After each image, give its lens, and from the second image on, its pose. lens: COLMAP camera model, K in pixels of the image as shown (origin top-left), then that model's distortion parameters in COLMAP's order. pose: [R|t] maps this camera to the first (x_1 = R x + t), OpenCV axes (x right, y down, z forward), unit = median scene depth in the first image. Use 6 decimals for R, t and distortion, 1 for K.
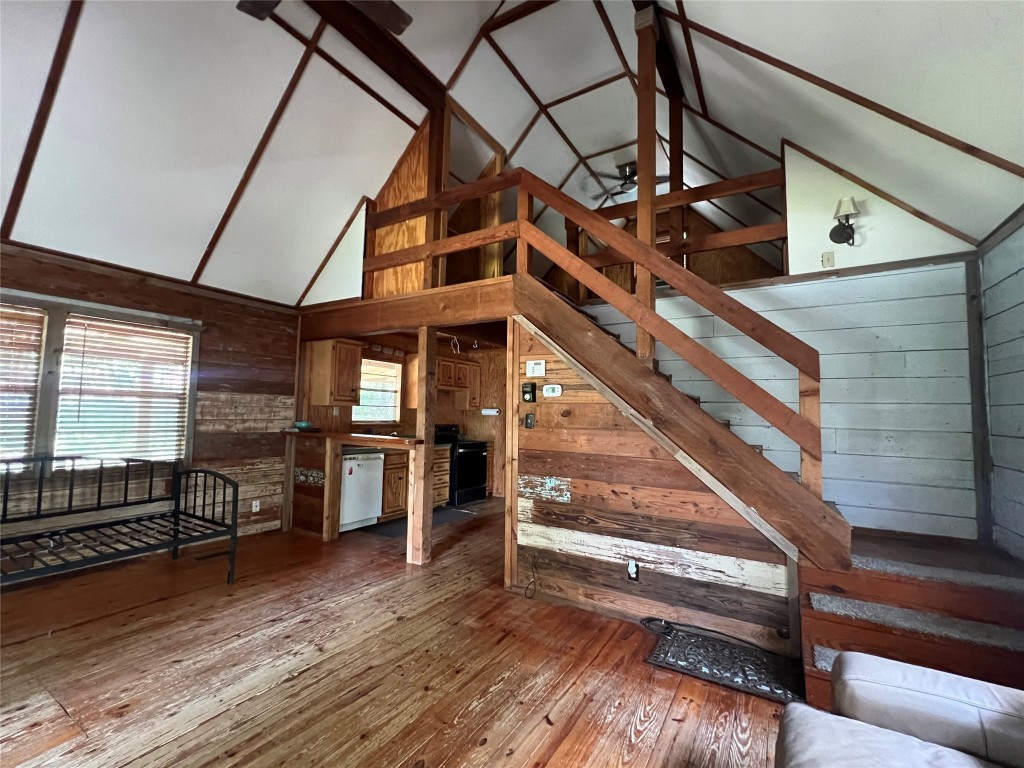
lens RADIAL K [[445.5, 0, 512.0], [0, 445.5, 384.0], [0, 0, 1]] dist [0.000067, 0.000010]
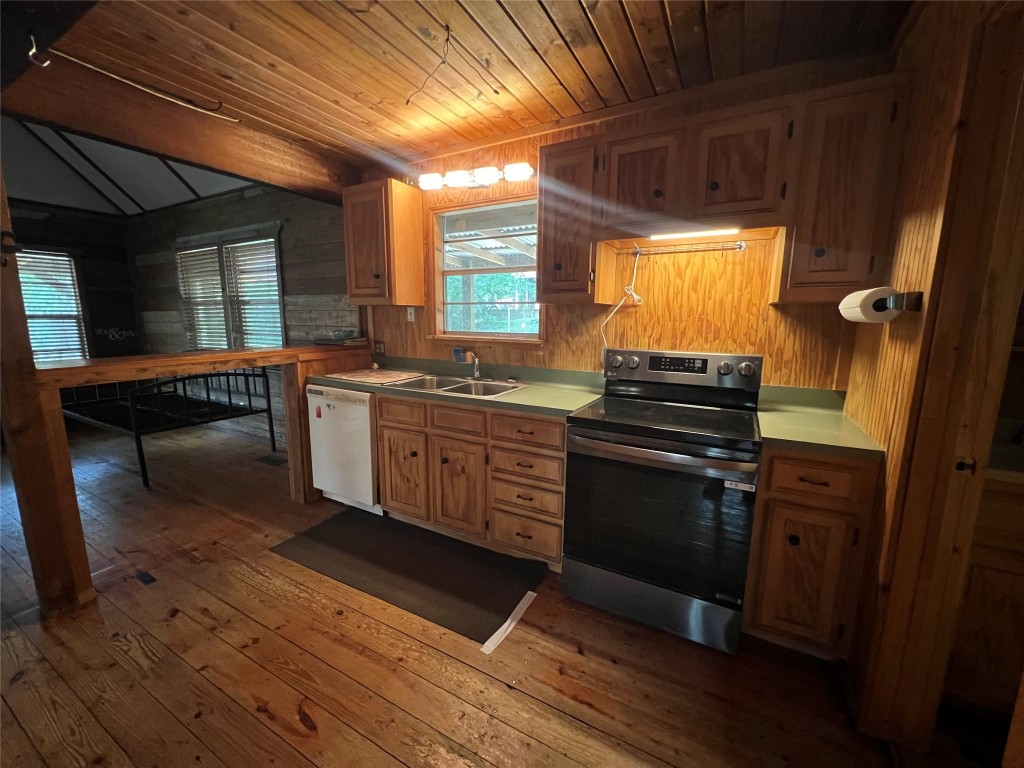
lens RADIAL K [[411.5, 0, 512.0], [0, 411.5, 384.0], [0, 0, 1]] dist [0.001286, 0.000308]
pose [[0.039267, 0.143617, -0.988854, 0.184568], [0.062677, 0.987315, 0.145882, 0.083000], [0.997261, -0.067707, 0.029768, 1.134499]]
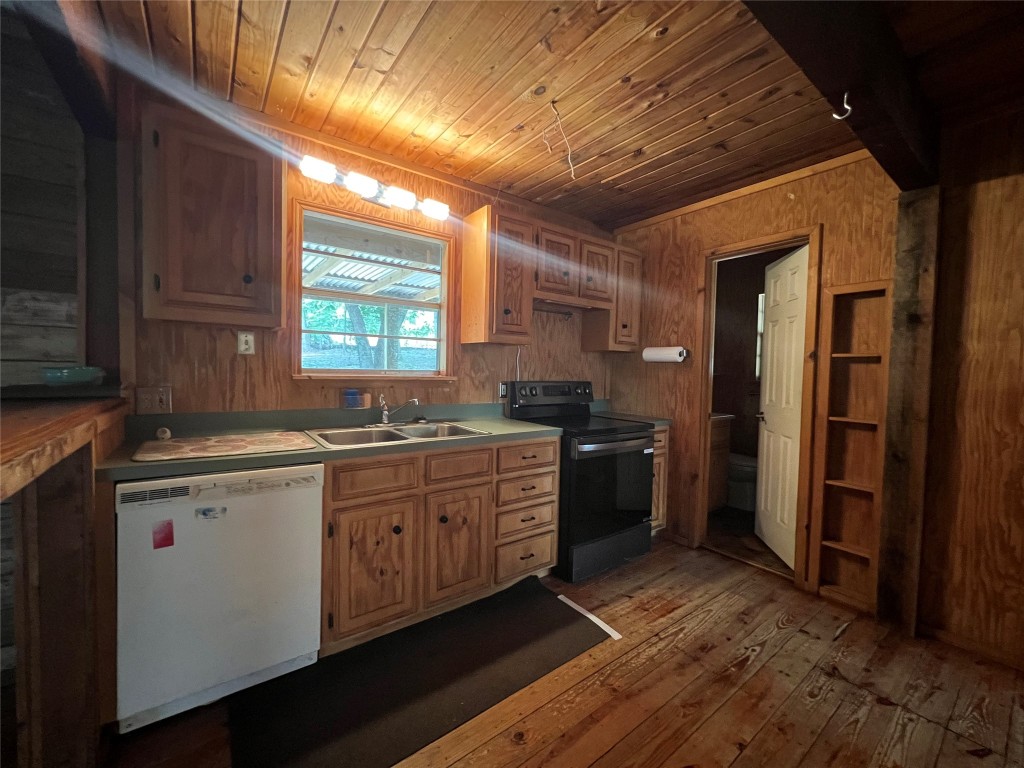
lens RADIAL K [[411.5, 0, 512.0], [0, 411.5, 384.0], [0, 0, 1]] dist [0.001286, 0.000308]
pose [[0.925755, 0.014968, -0.377827, -0.044942], [0.021890, 0.995419, 0.093072, 0.069553], [0.377490, -0.094432, 0.921186, 0.767520]]
